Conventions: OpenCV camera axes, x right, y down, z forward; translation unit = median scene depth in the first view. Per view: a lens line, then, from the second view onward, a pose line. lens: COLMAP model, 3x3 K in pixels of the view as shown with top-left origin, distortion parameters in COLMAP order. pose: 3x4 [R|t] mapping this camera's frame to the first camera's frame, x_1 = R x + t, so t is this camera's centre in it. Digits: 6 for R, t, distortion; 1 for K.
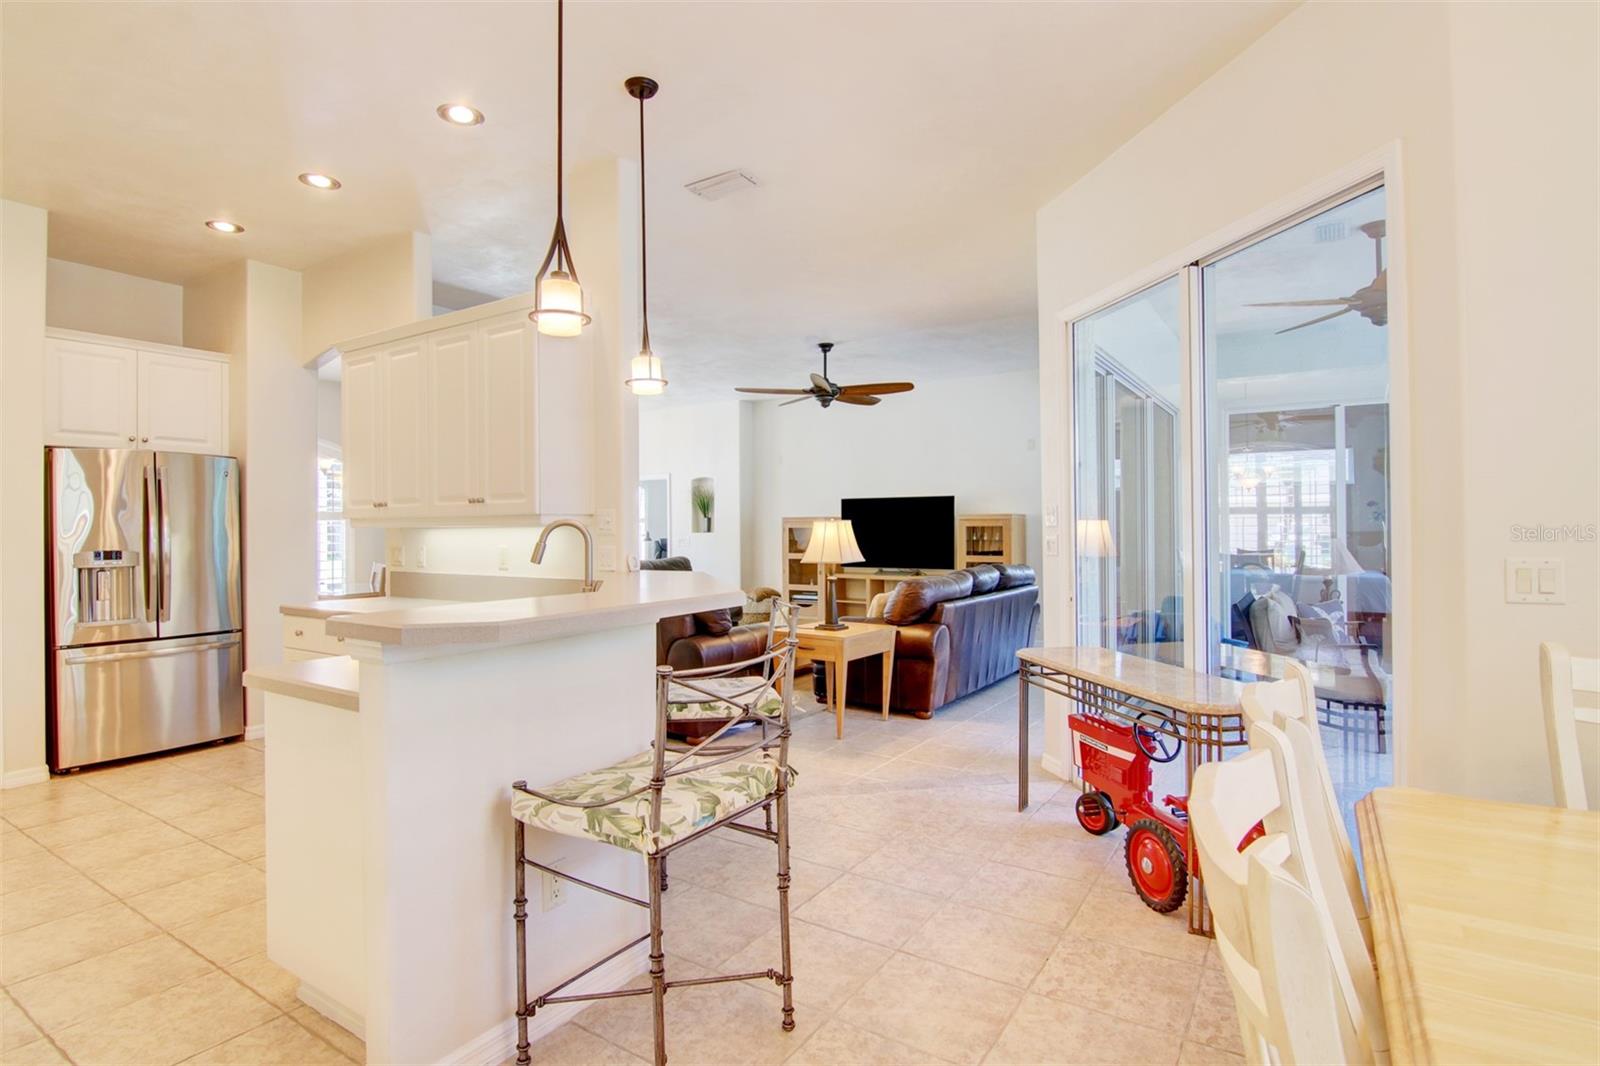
lens RADIAL K [[813.5, 0, 791.1], [0, 813.5, 526.2], [0, 0, 1]] dist [-0.005724, -0.010200]
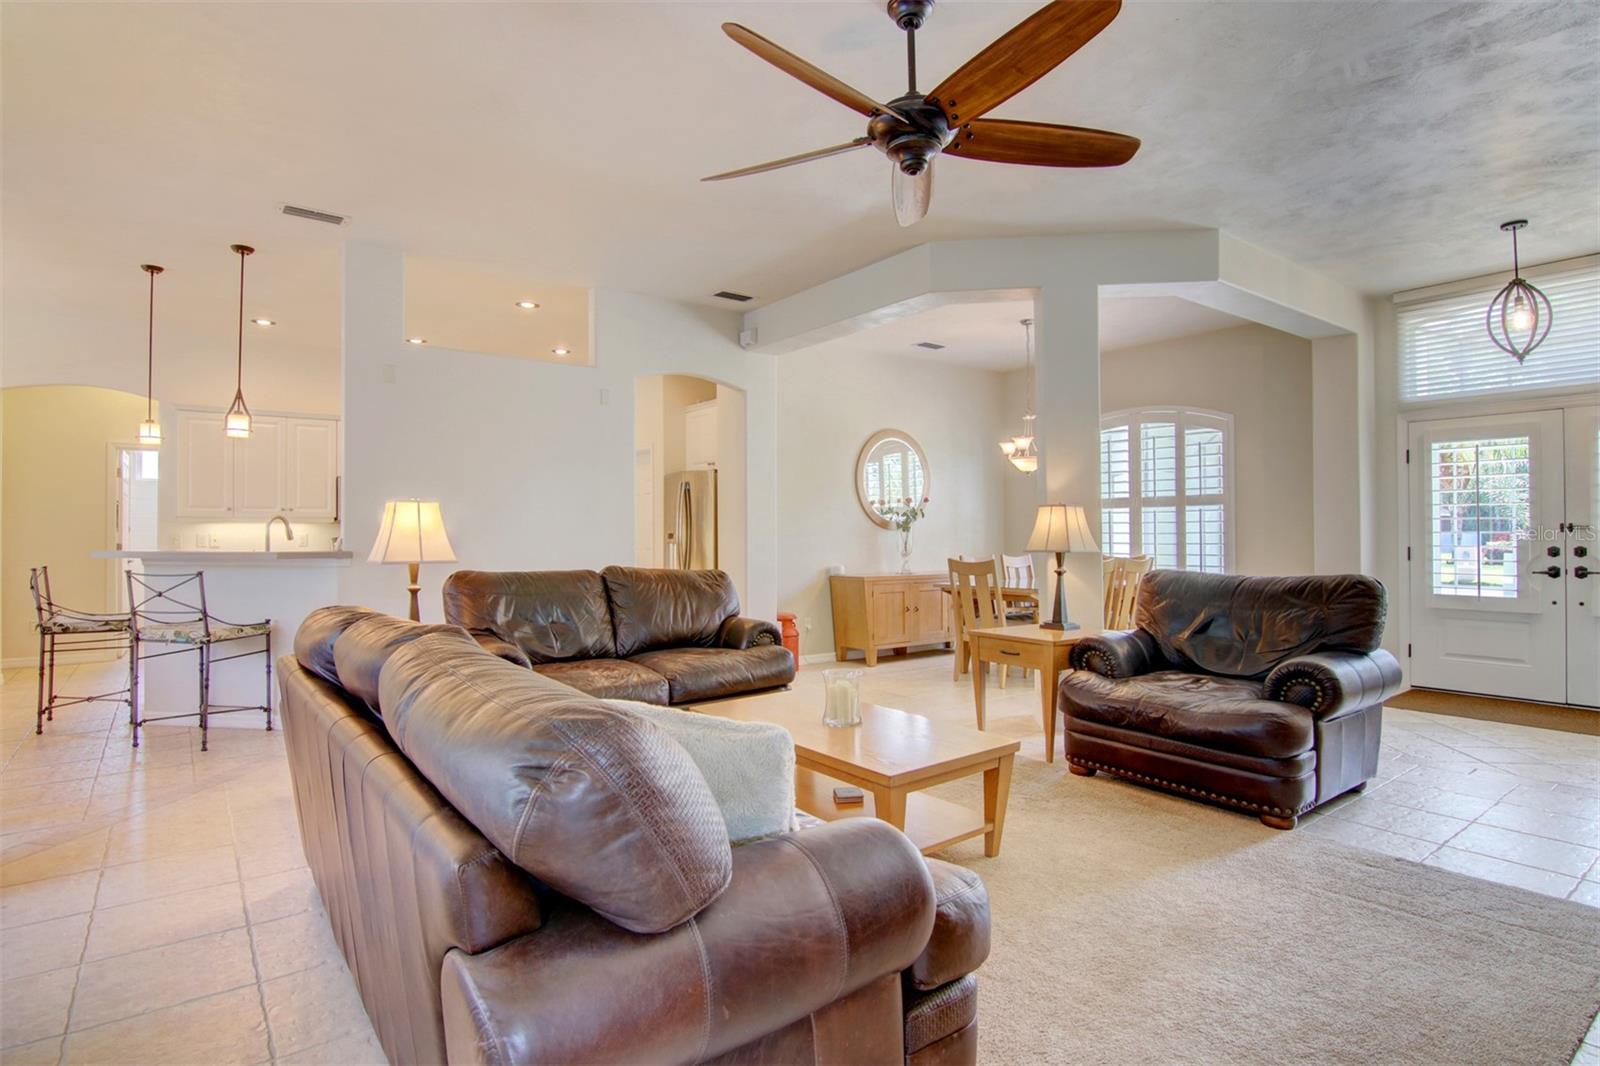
lens RADIAL K [[813.5, 0, 791.1], [0, 813.5, 526.2], [0, 0, 1]] dist [-0.005724, -0.010200]
pose [[-0.328382, -0.001874, -0.944543, 0.414071], [0.010217, 0.999932, -0.005536, 0.016744], [0.944490, -0.011469, -0.328341, 1.088539]]
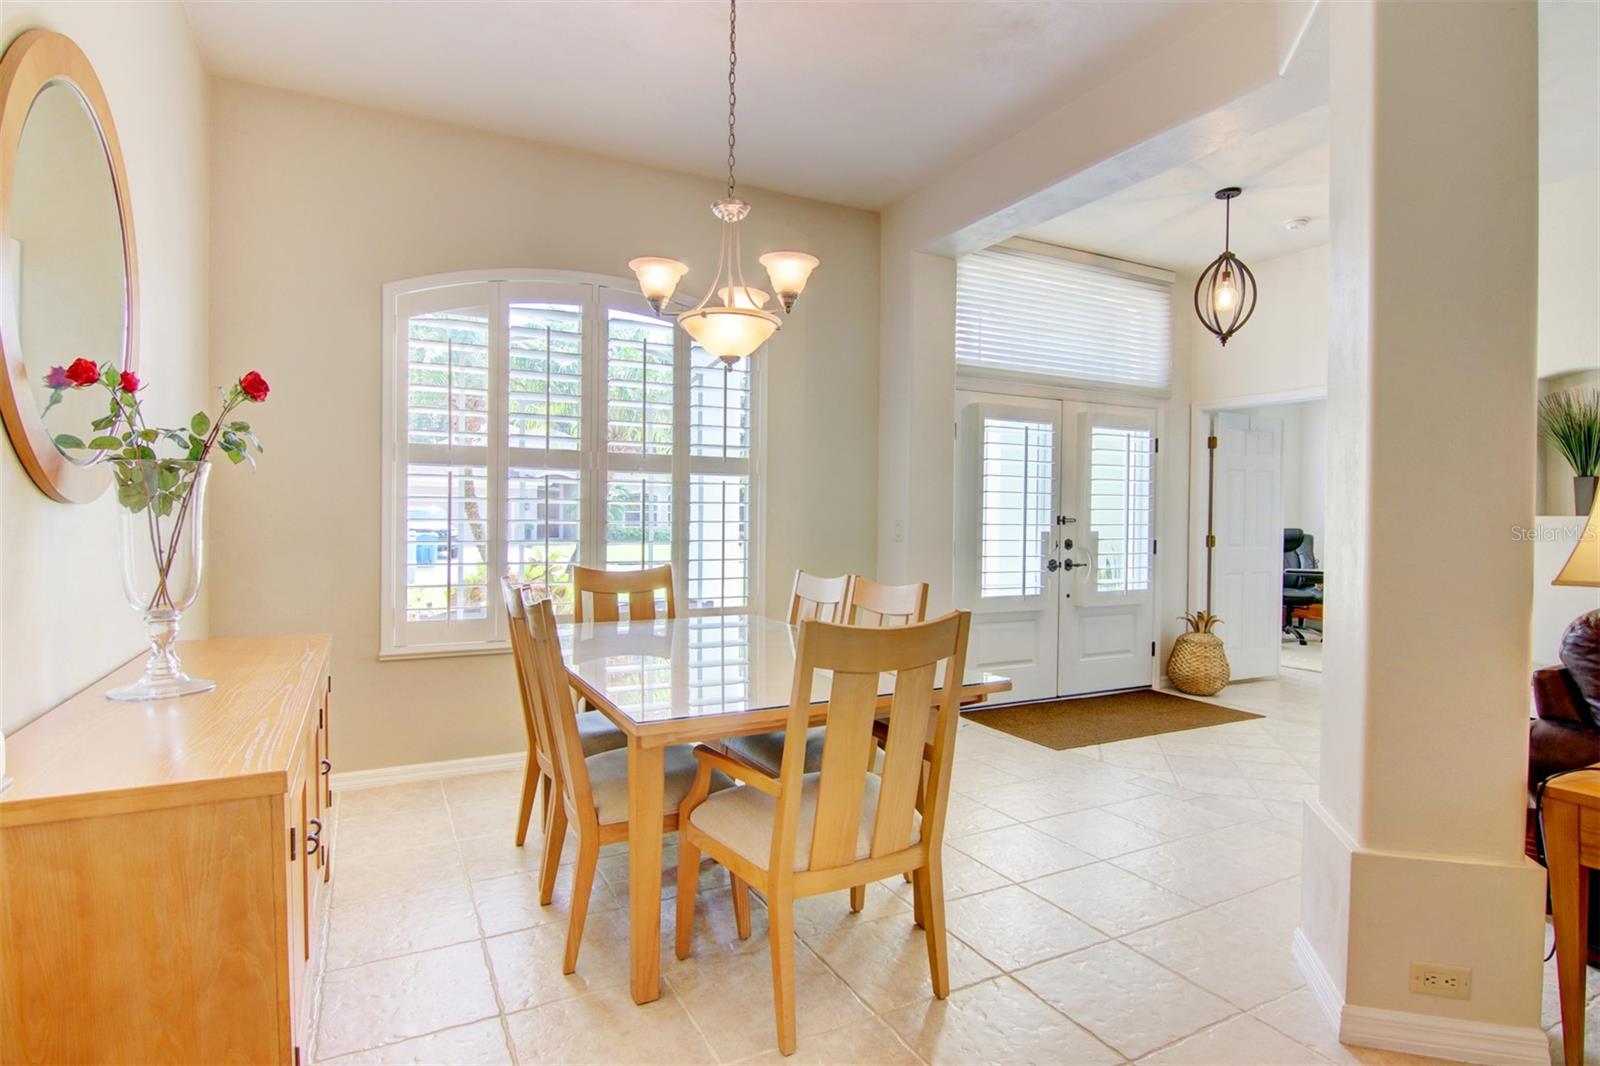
lens RADIAL K [[813.5, 0, 791.1], [0, 813.5, 526.2], [0, 0, 1]] dist [-0.005724, -0.010200]
pose [[0.875831, 0.020421, -0.482185, -0.373080], [-0.012898, 0.999738, 0.018913, 0.015818], [0.482445, -0.010345, 0.875865, 0.751051]]
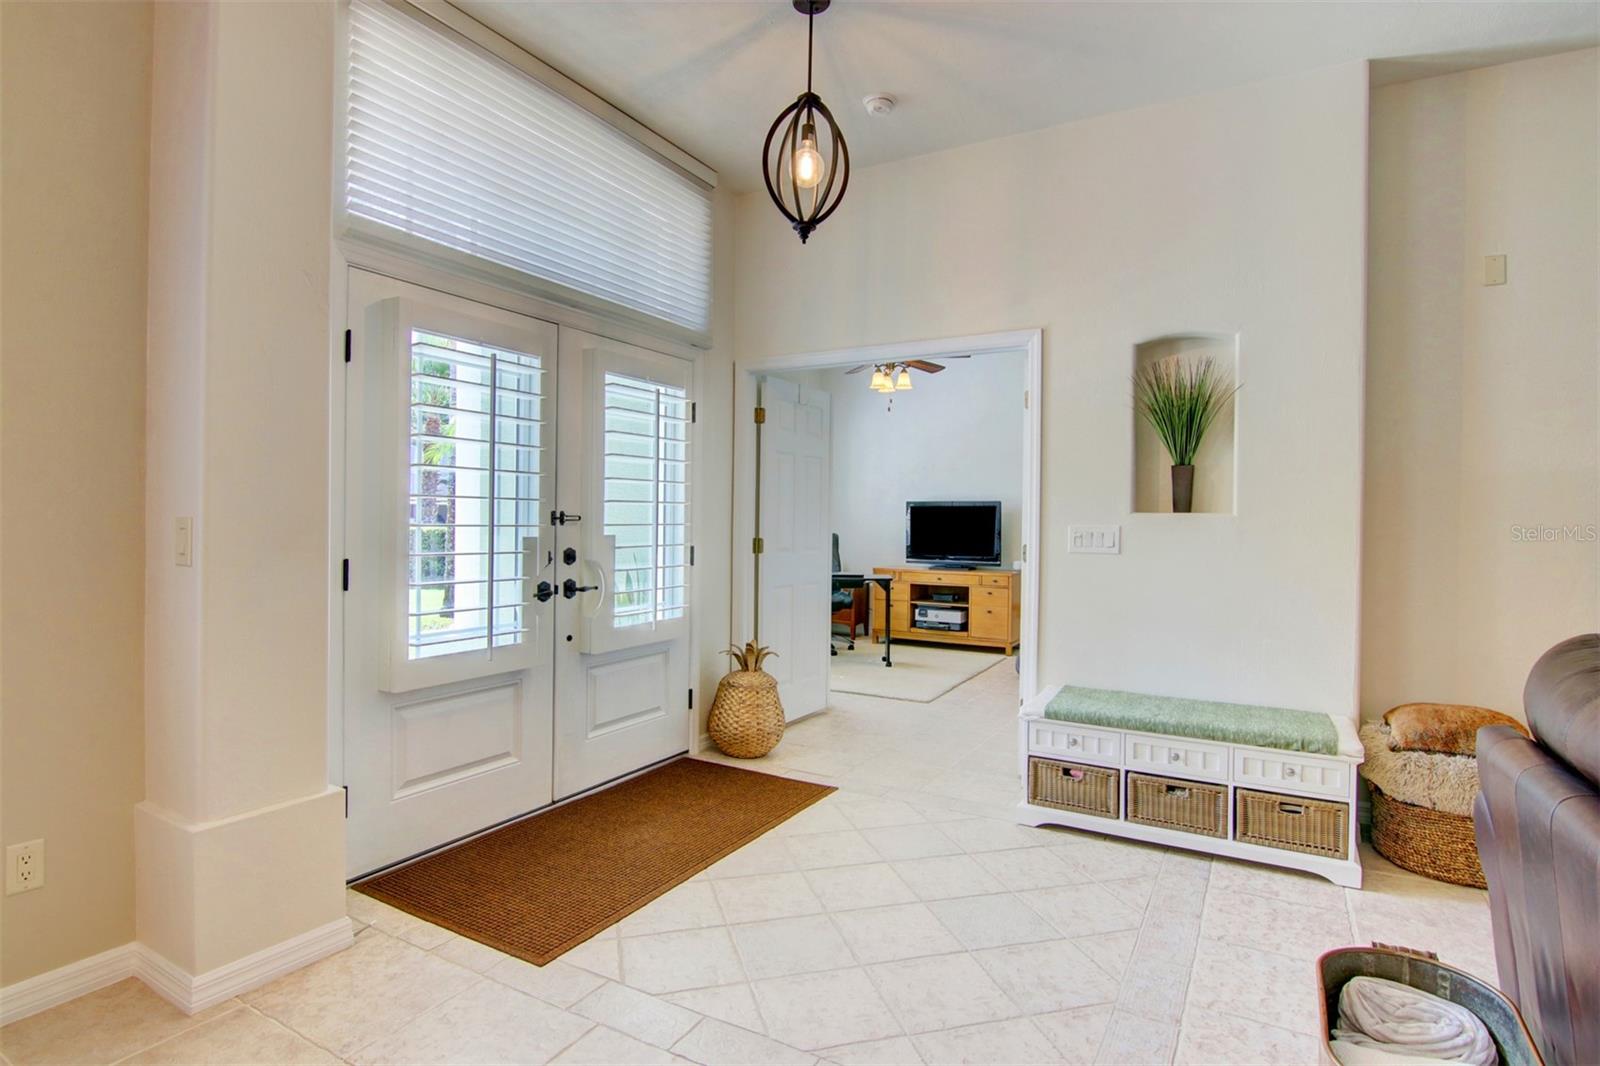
lens RADIAL K [[813.5, 0, 791.1], [0, 813.5, 526.2], [0, 0, 1]] dist [-0.005724, -0.010200]
pose [[0.997410, 0.017063, 0.069871, -0.415191], [-0.018017, 0.999753, 0.013039, 0.017501], [-0.069631, -0.014264, 0.997471, 1.051166]]
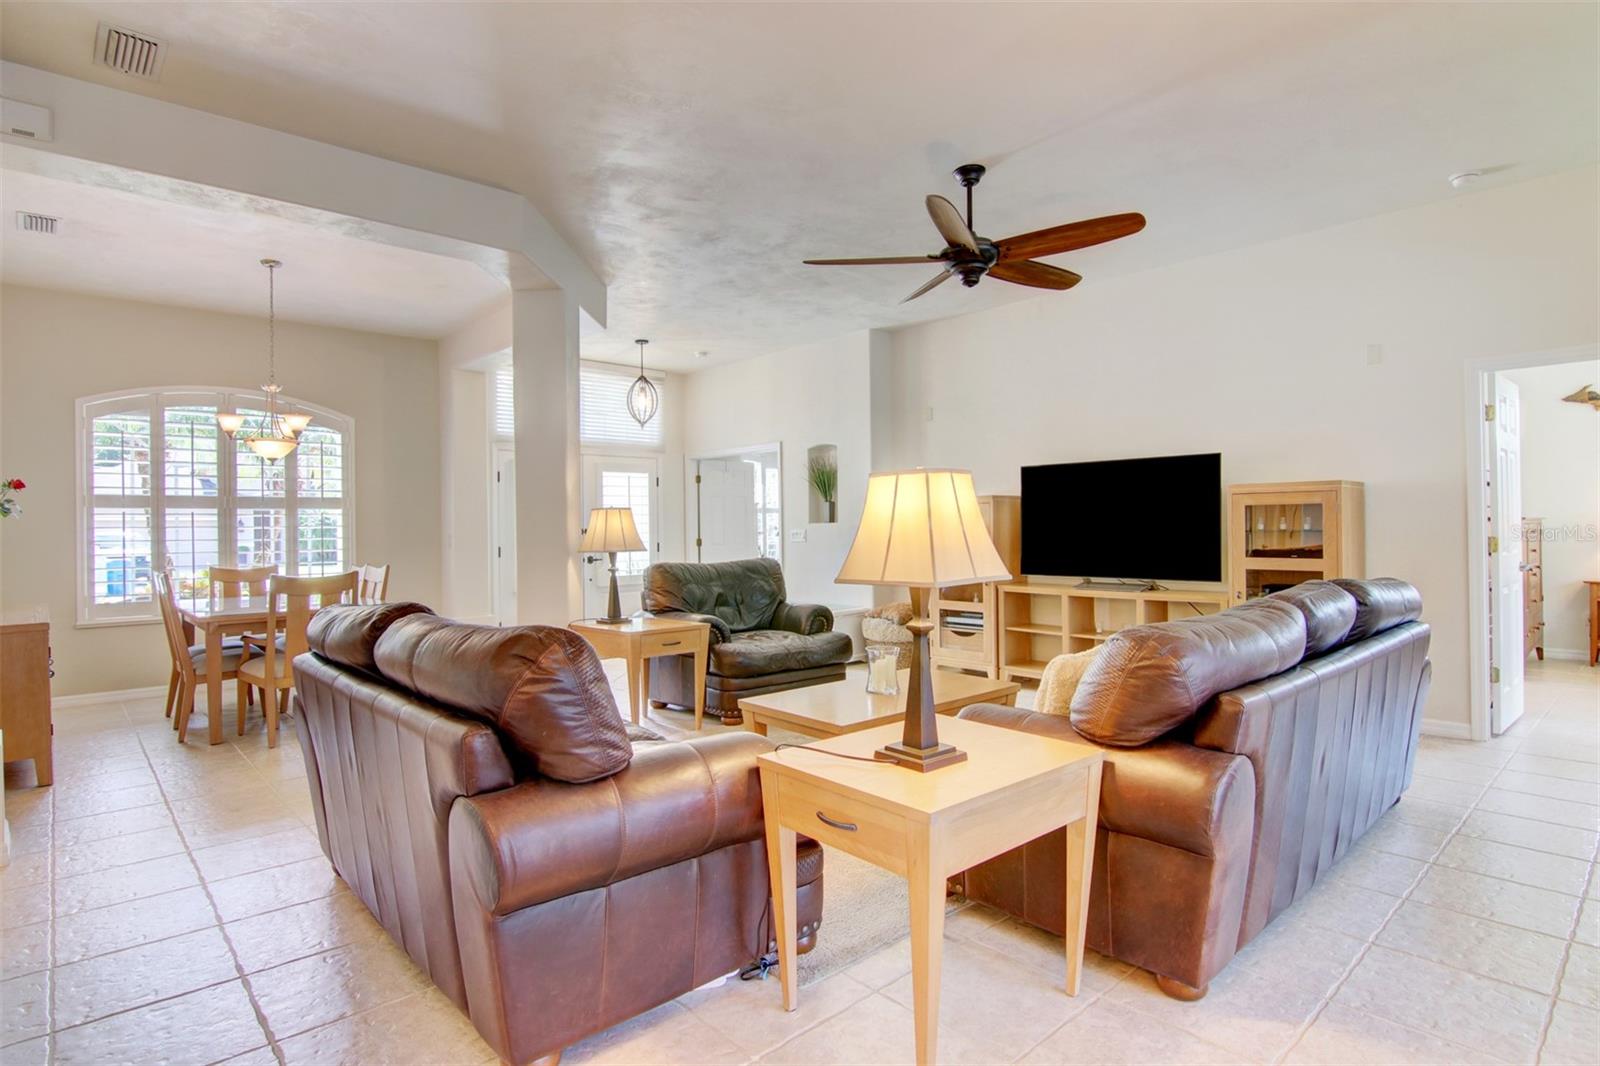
lens RADIAL K [[836.1, 0, 789.7], [0, 836.1, 528.3], [0, 0, 1]] dist [-0.002643, -0.011416]
pose [[0.969281, -0.006527, -0.245868, 0.062522], [0.008225, 0.999949, 0.005880, 0.011946], [0.245817, -0.007722, 0.969286, 0.437834]]
